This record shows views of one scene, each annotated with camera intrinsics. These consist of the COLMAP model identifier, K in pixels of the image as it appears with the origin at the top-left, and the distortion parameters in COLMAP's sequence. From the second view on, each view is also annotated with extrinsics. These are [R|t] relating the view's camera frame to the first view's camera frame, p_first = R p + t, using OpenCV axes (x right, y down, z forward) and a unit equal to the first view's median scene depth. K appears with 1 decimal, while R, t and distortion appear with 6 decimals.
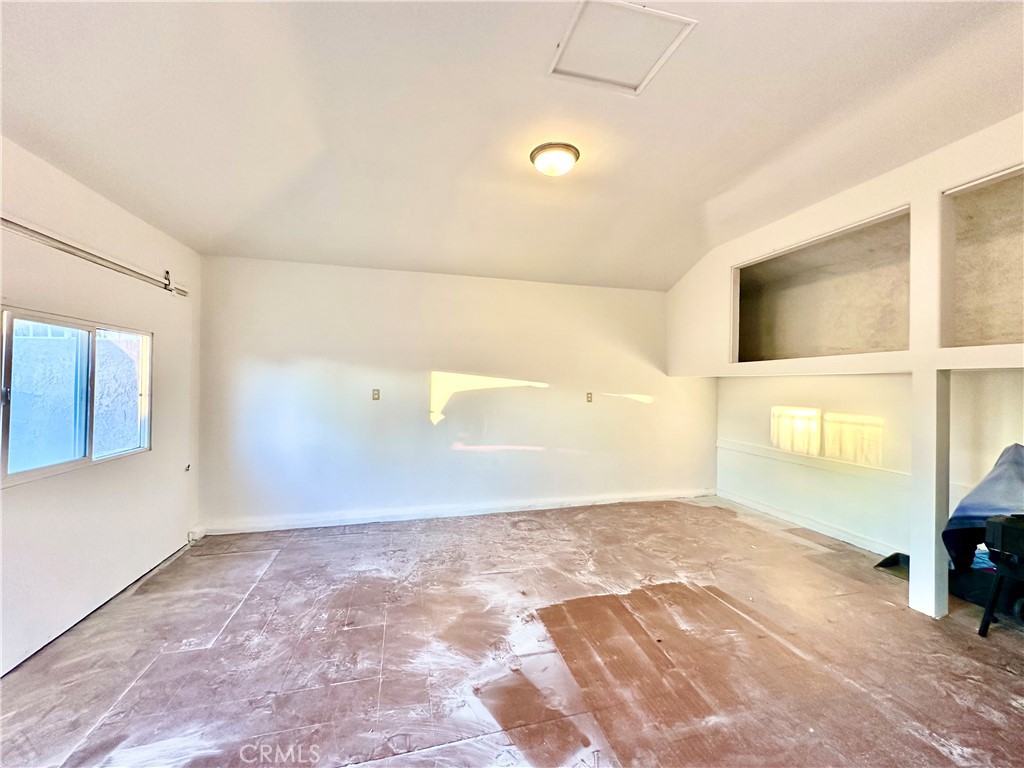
lens RADIAL K [[407.5, 0, 513.5], [0, 407.5, 382.8], [0, 0, 1]] dist [-0.003217, 0.000660]
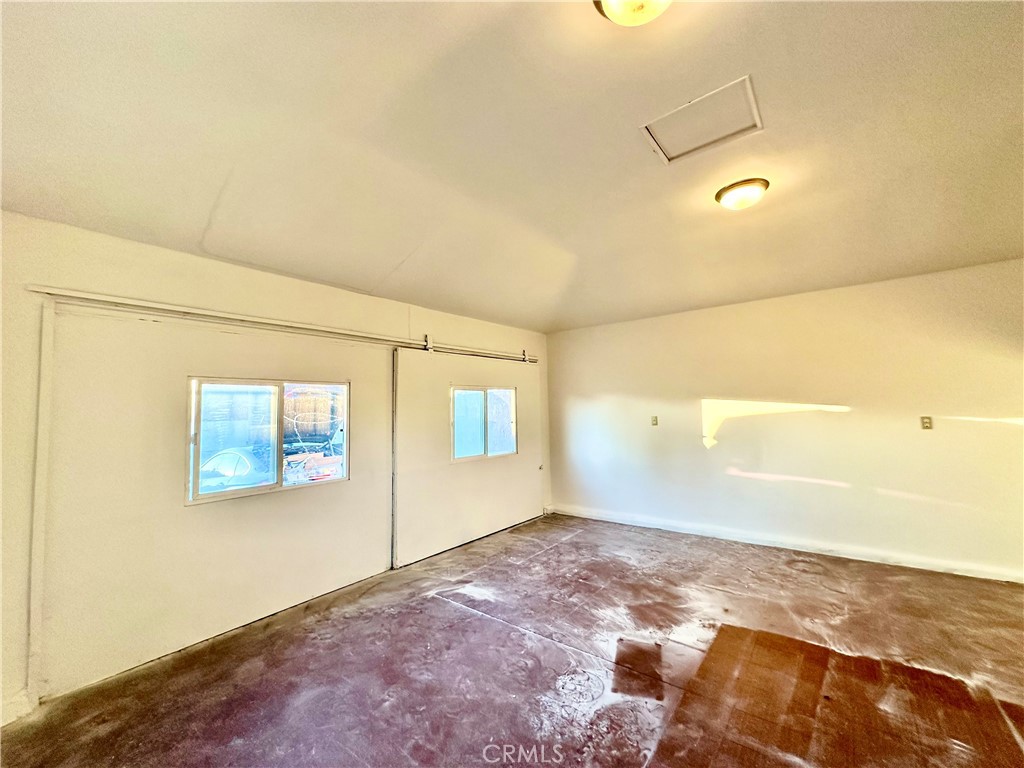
lens RADIAL K [[407.5, 0, 513.8], [0, 407.5, 386.5], [0, 0, 1]] dist [-0.003217, 0.000660]
pose [[0.598740, -0.070901, -0.797799, 0.554338], [0.032622, 0.997406, -0.064158, -0.013622], [0.800279, 0.012388, 0.599500, -0.080453]]
